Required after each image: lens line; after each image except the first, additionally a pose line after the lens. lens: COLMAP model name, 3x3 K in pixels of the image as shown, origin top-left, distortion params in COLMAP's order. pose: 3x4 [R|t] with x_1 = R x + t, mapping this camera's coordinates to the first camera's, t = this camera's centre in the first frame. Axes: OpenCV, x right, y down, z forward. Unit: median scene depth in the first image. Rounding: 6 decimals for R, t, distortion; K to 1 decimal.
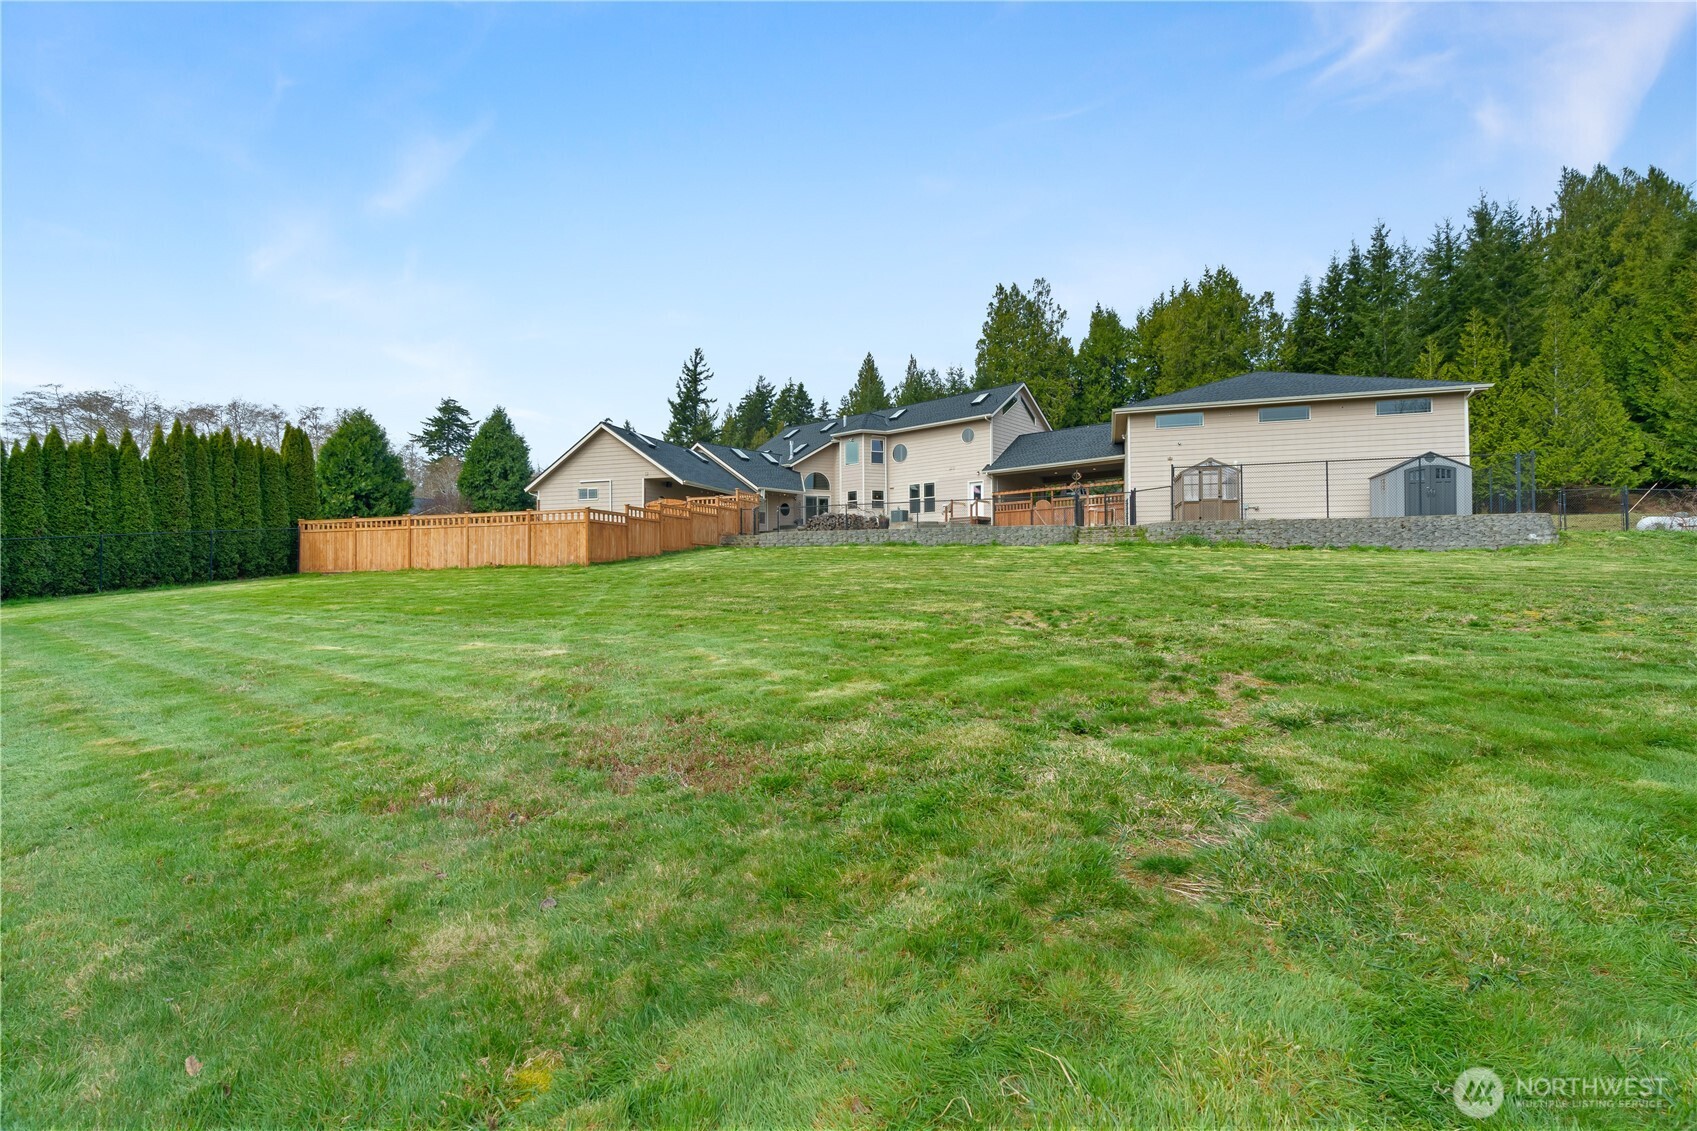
lens RADIAL K [[772.7, 0, 848.2], [0, 772.7, 568.9], [0, 0, 1]] dist [0.004469, 0.001128]
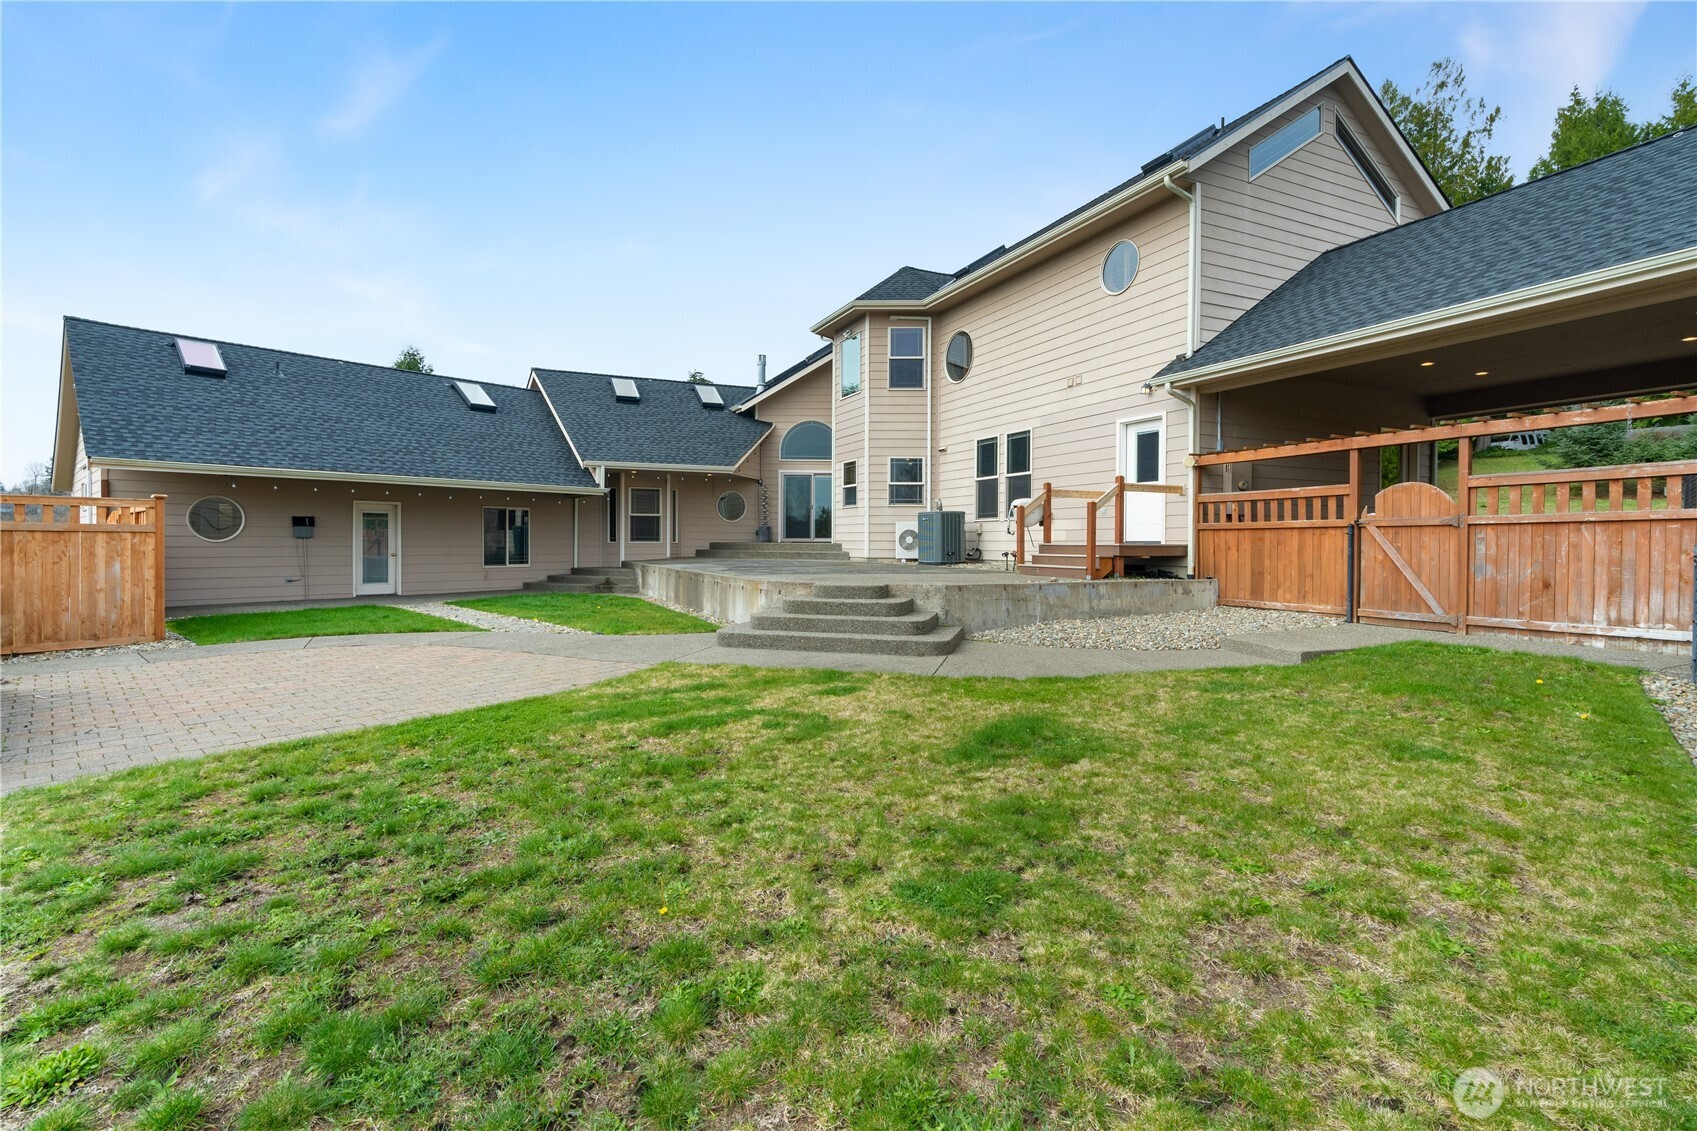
lens RADIAL K [[772.7, 0, 847.3], [0, 772.7, 554.2], [0, 0, 1]] dist [0.004469, 0.001128]
pose [[0.918549, 0.016199, -0.394974, 0.168478], [-0.006917, 0.999666, 0.024911, -0.063995], [0.395246, -0.020150, 0.918354, 0.643391]]
